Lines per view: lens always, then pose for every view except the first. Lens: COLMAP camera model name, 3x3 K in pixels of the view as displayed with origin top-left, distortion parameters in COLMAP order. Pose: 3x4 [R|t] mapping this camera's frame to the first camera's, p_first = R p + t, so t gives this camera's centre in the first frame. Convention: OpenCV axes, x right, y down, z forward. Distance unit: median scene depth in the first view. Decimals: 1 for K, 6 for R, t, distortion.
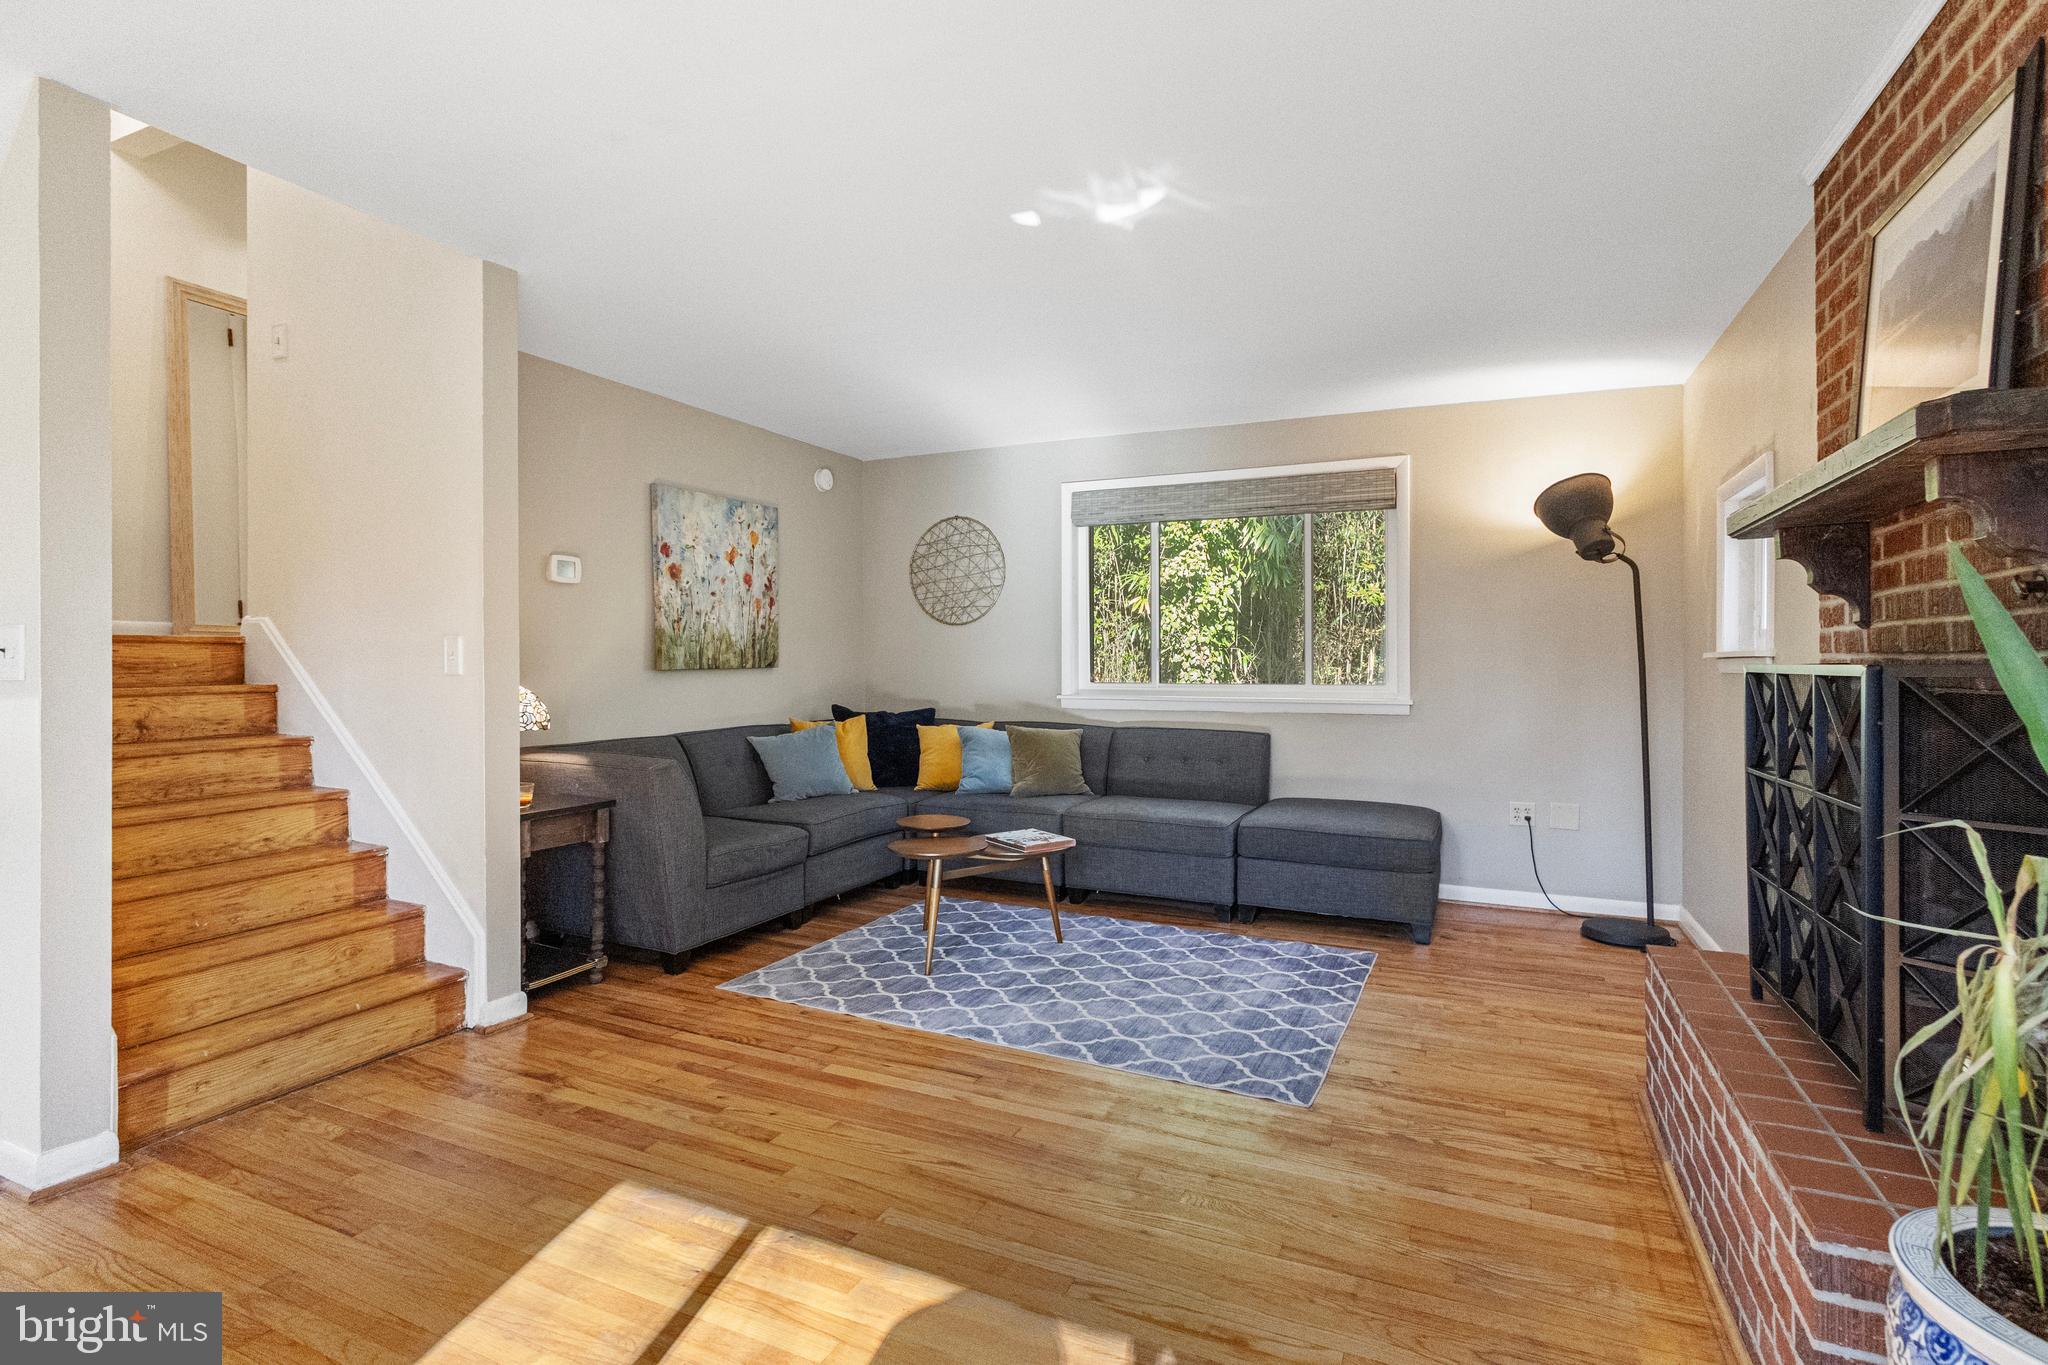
lens RADIAL K [[958.5, 0, 1029.9], [0, 958.5, 661.8], [0, 0, 1]] dist [-0.012456, 0.004661]
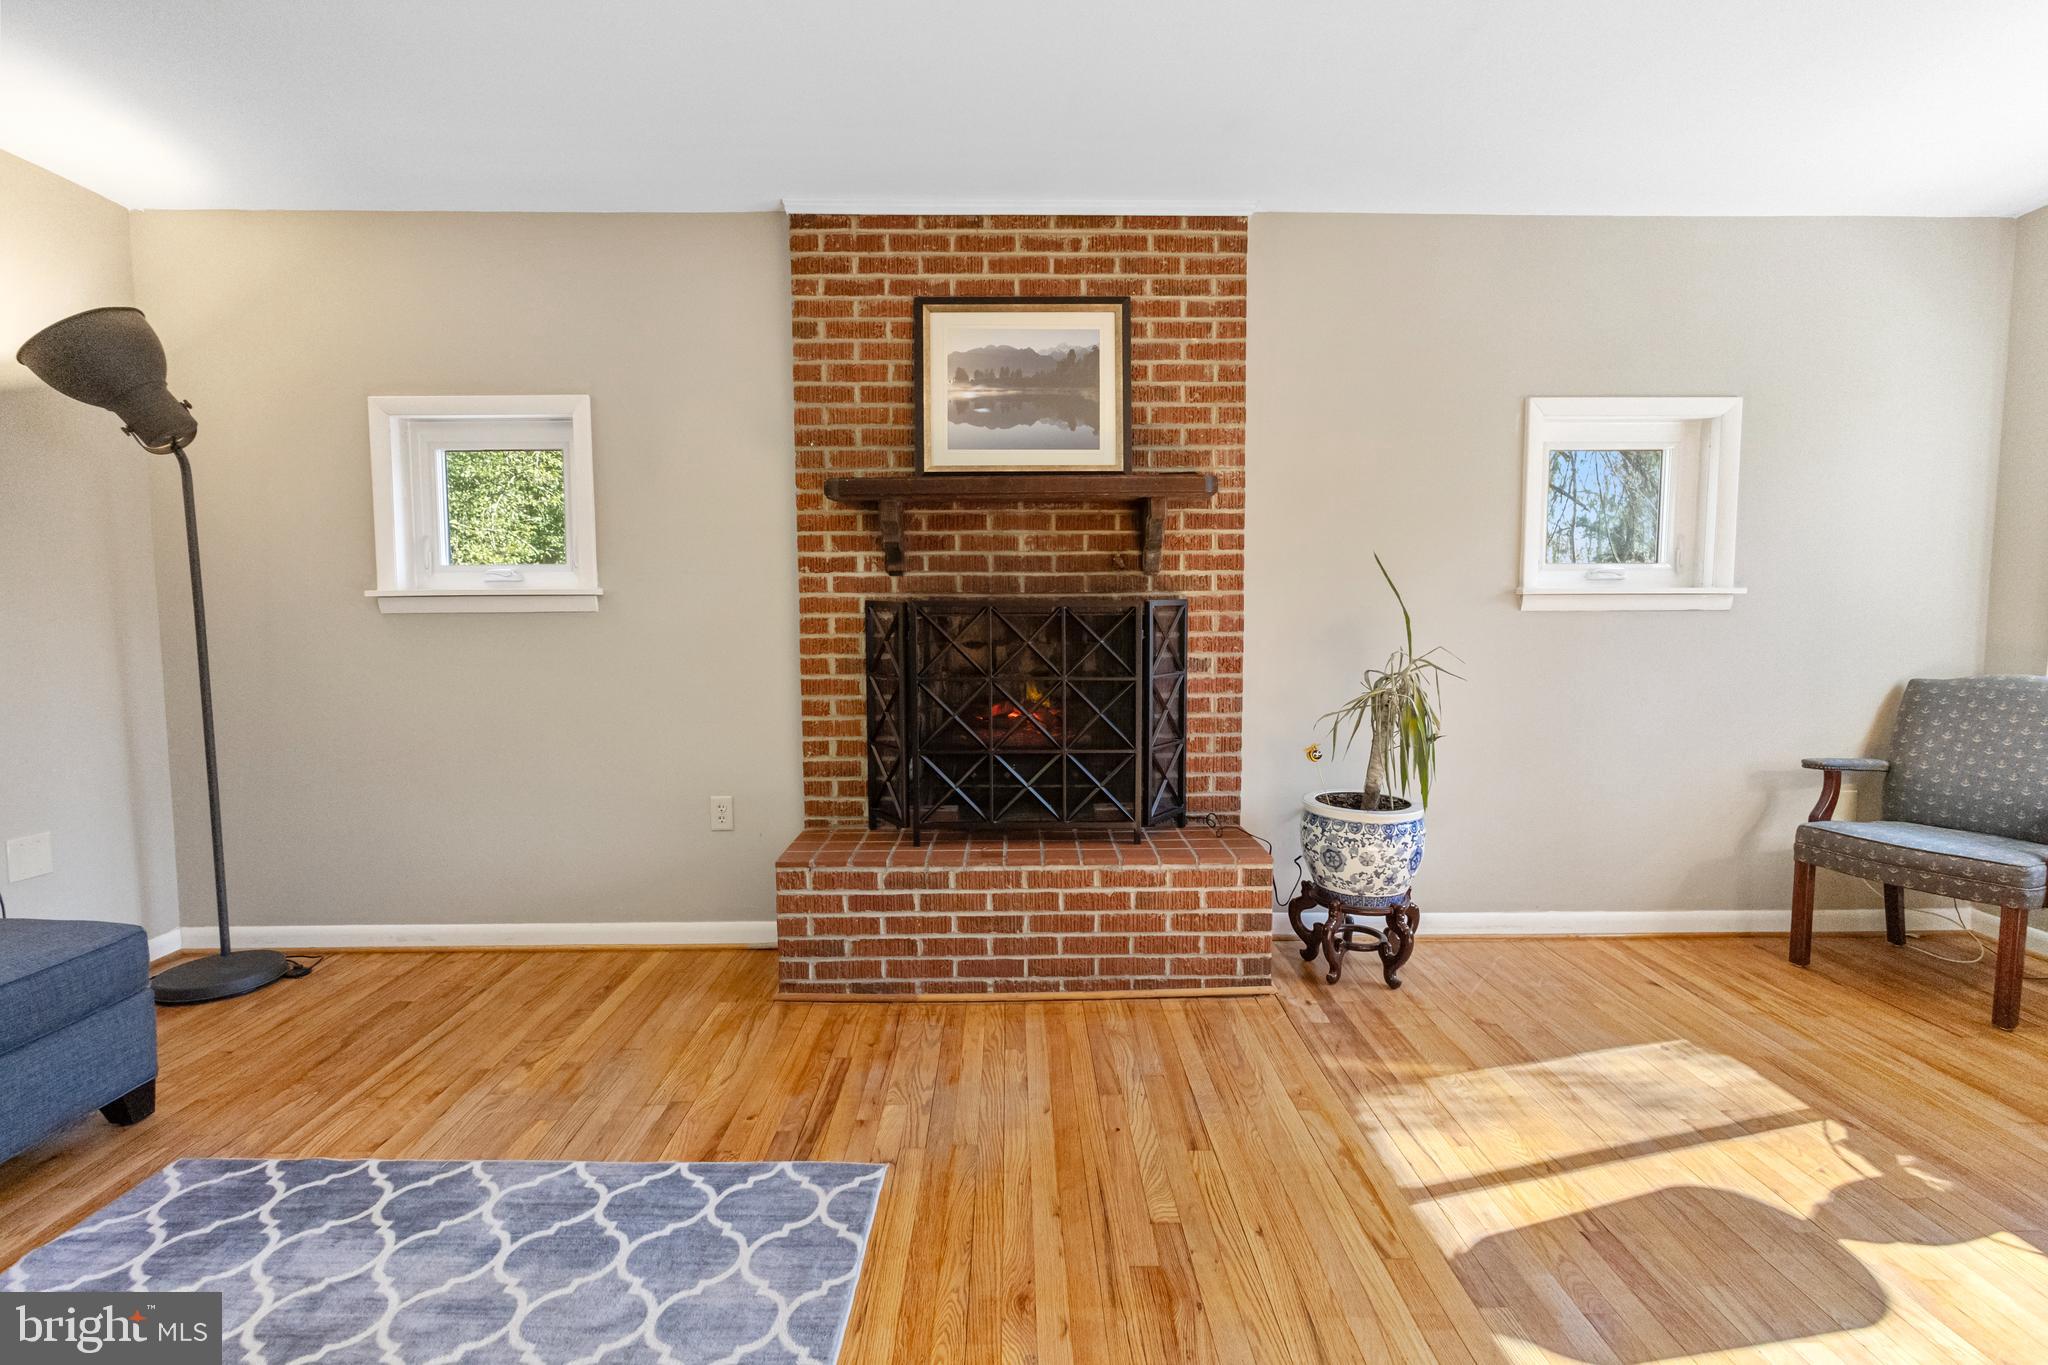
lens RADIAL K [[958.5, 0, 1020.8], [0, 958.5, 667.2], [0, 0, 1]] dist [-0.012456, 0.004661]
pose [[-0.413510, -0.082895, 0.906718, -0.352782], [0.000850, 0.995811, 0.091428, -0.019574], [-0.910499, 0.038577, -0.411708, 0.952862]]
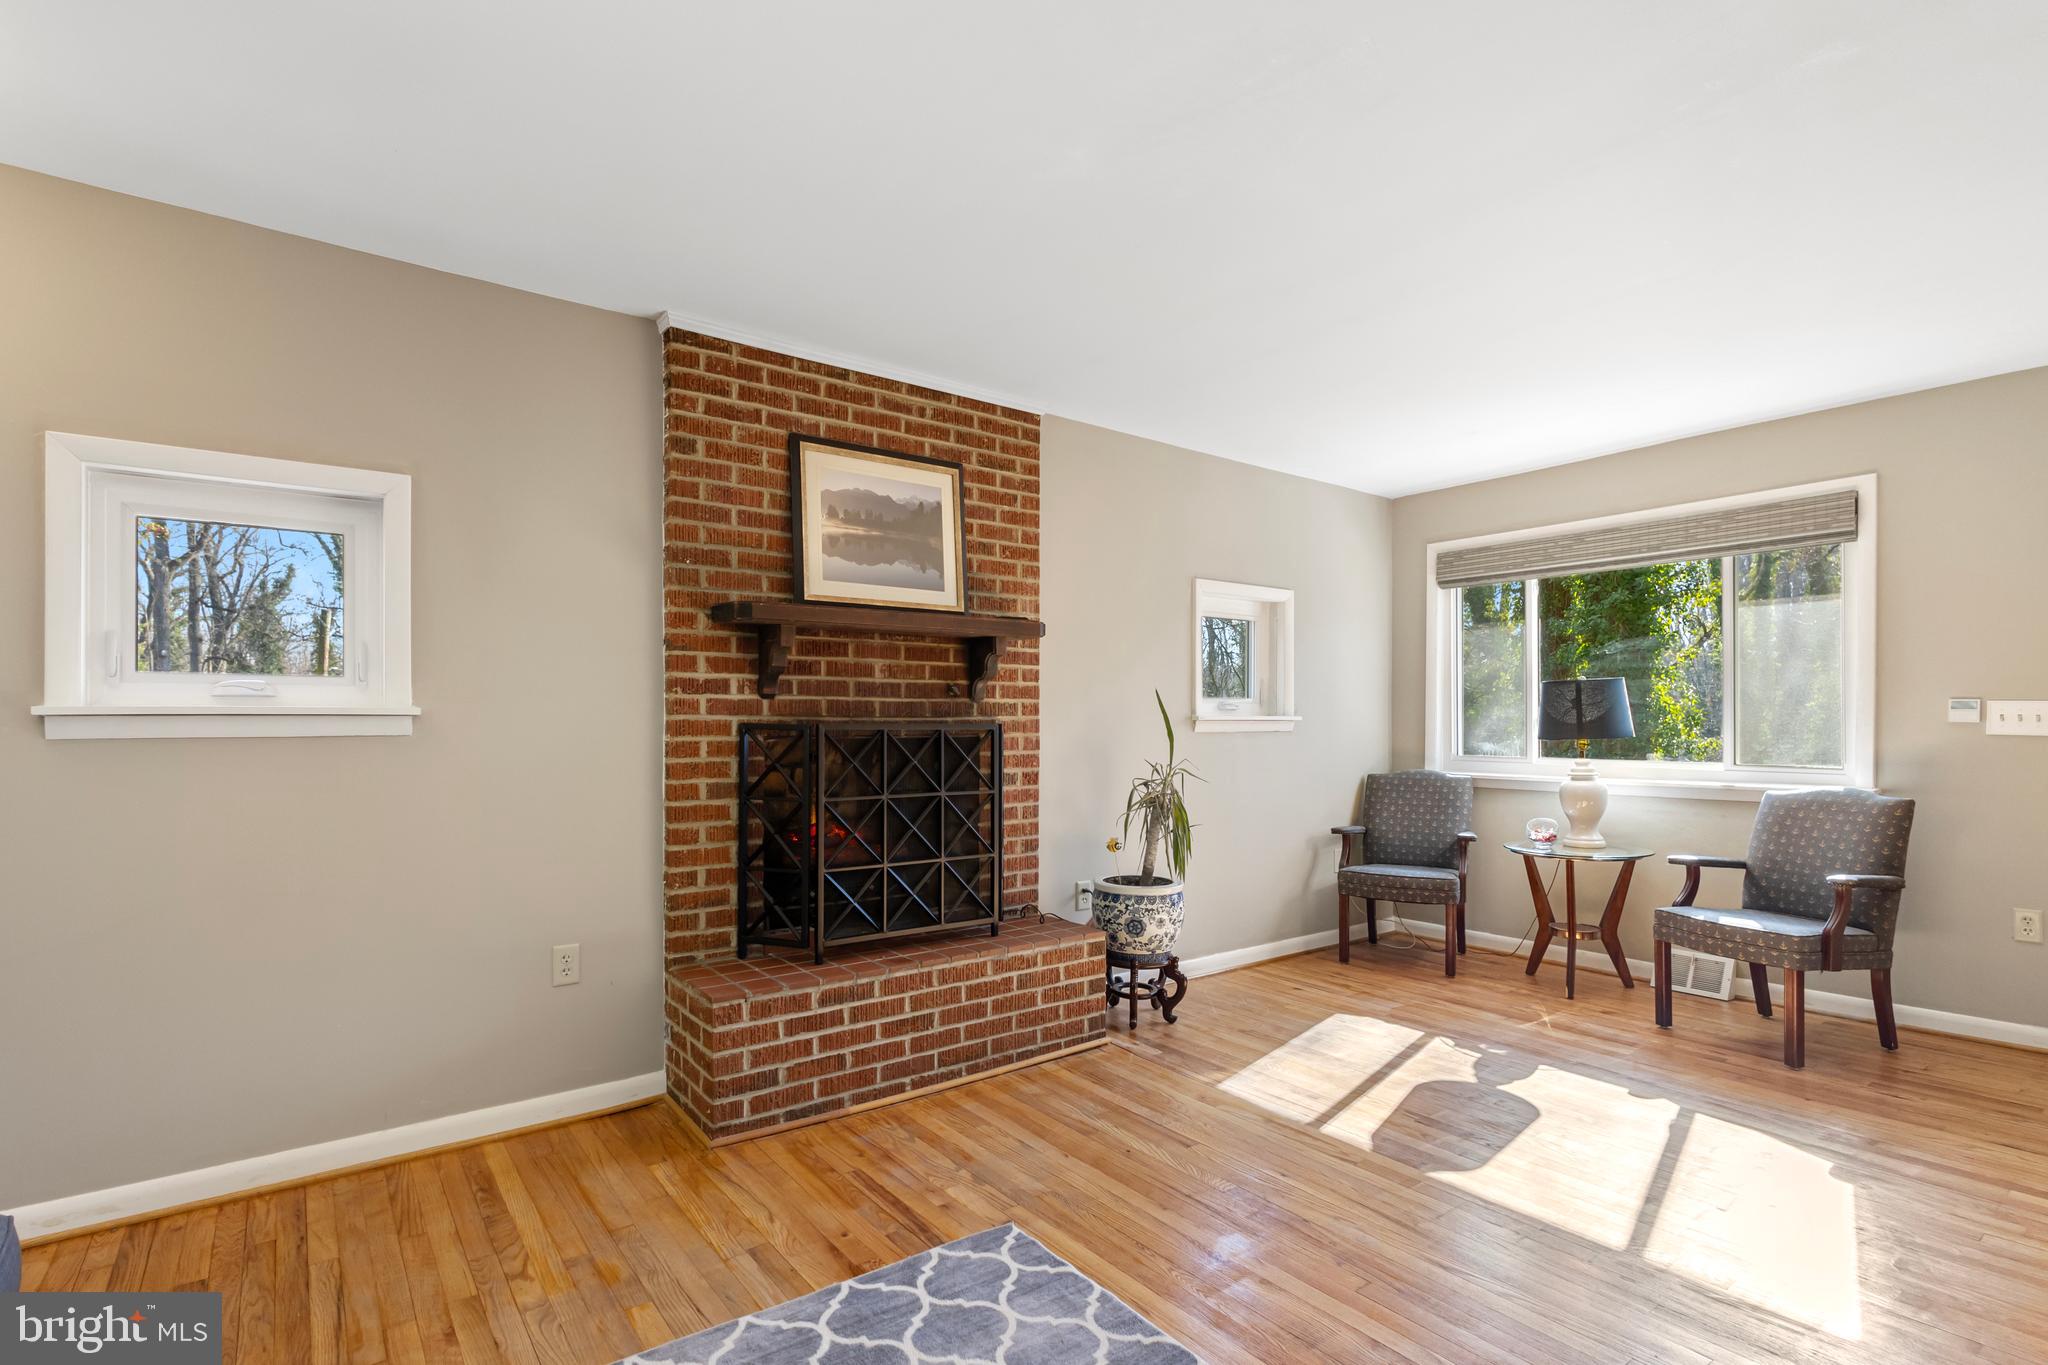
lens RADIAL K [[1012.3, 0, 1007.1], [0, 1012.3, 716.3], [0, 0, 1]] dist [-0.019733, 0.005274]
pose [[-0.875981, -0.016085, 0.482077, -0.122846], [-0.013793, 0.999870, 0.008299, -0.017199], [-0.482148, 0.000620, -0.876089, 1.445262]]
